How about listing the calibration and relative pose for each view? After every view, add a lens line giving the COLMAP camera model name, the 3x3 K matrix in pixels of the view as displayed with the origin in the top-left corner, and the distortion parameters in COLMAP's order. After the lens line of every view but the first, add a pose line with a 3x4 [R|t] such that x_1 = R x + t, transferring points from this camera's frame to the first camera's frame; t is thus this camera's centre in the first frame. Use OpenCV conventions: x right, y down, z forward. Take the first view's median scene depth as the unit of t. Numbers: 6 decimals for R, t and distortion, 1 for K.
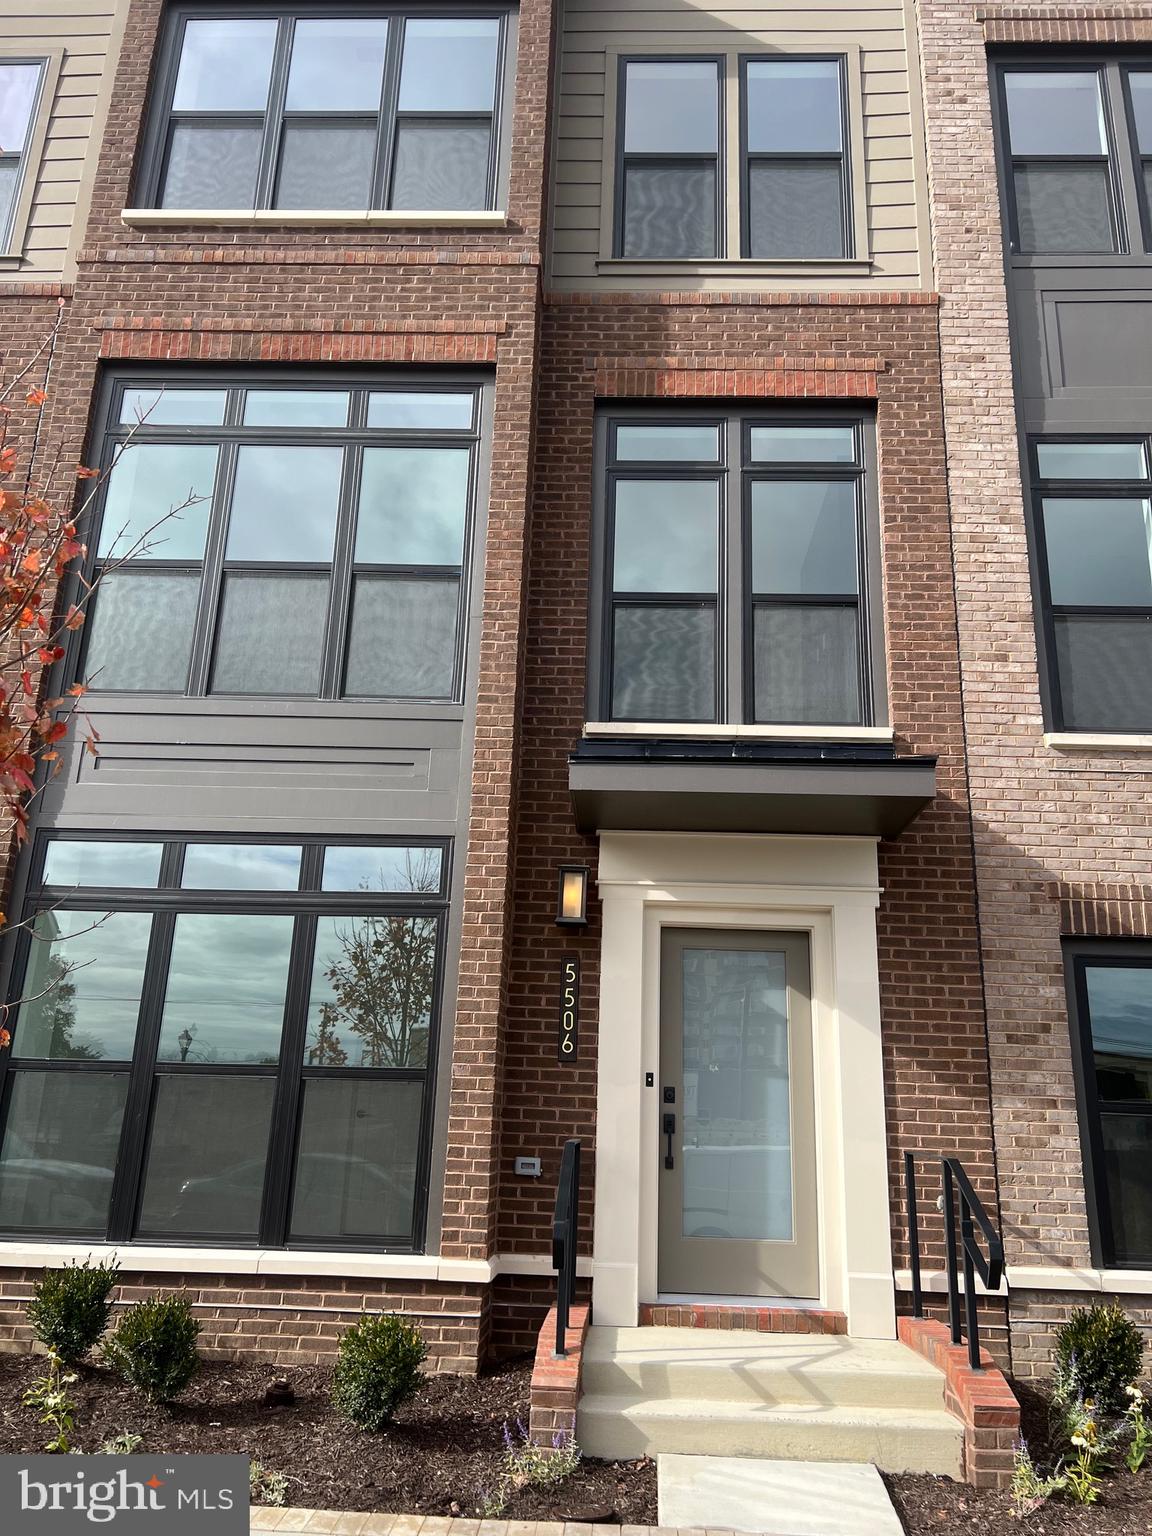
lens RADIAL K [[1157.1, 0, 567.1], [0, 1157.1, 763.9], [0, 0, 1]] dist [-0.007460, -0.013295]
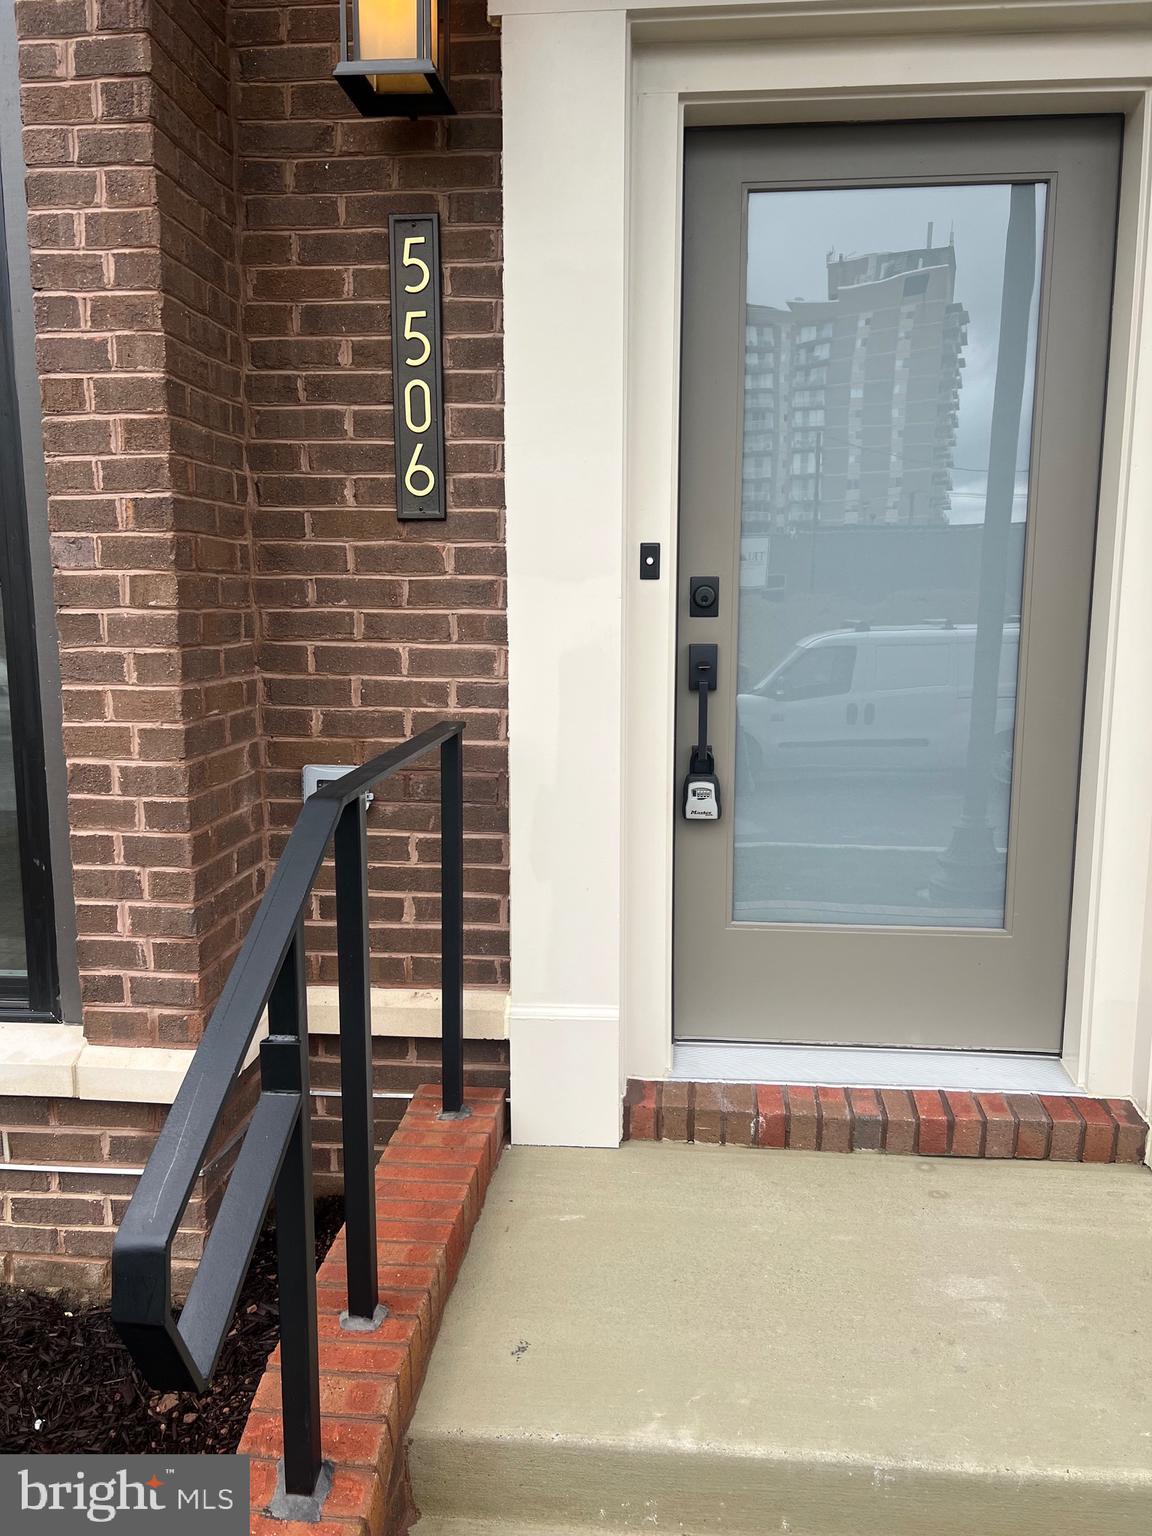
lens RADIAL K [[1157.1, 0, 573.2], [0, 1157.1, 772.8], [0, 0, 1]] dist [-0.007460, -0.013295]
pose [[0.997824, -0.018988, -0.063134, 0.070210], [0.044398, 0.901457, 0.430586, 0.174801], [0.048737, -0.432452, 0.900339, 0.641319]]
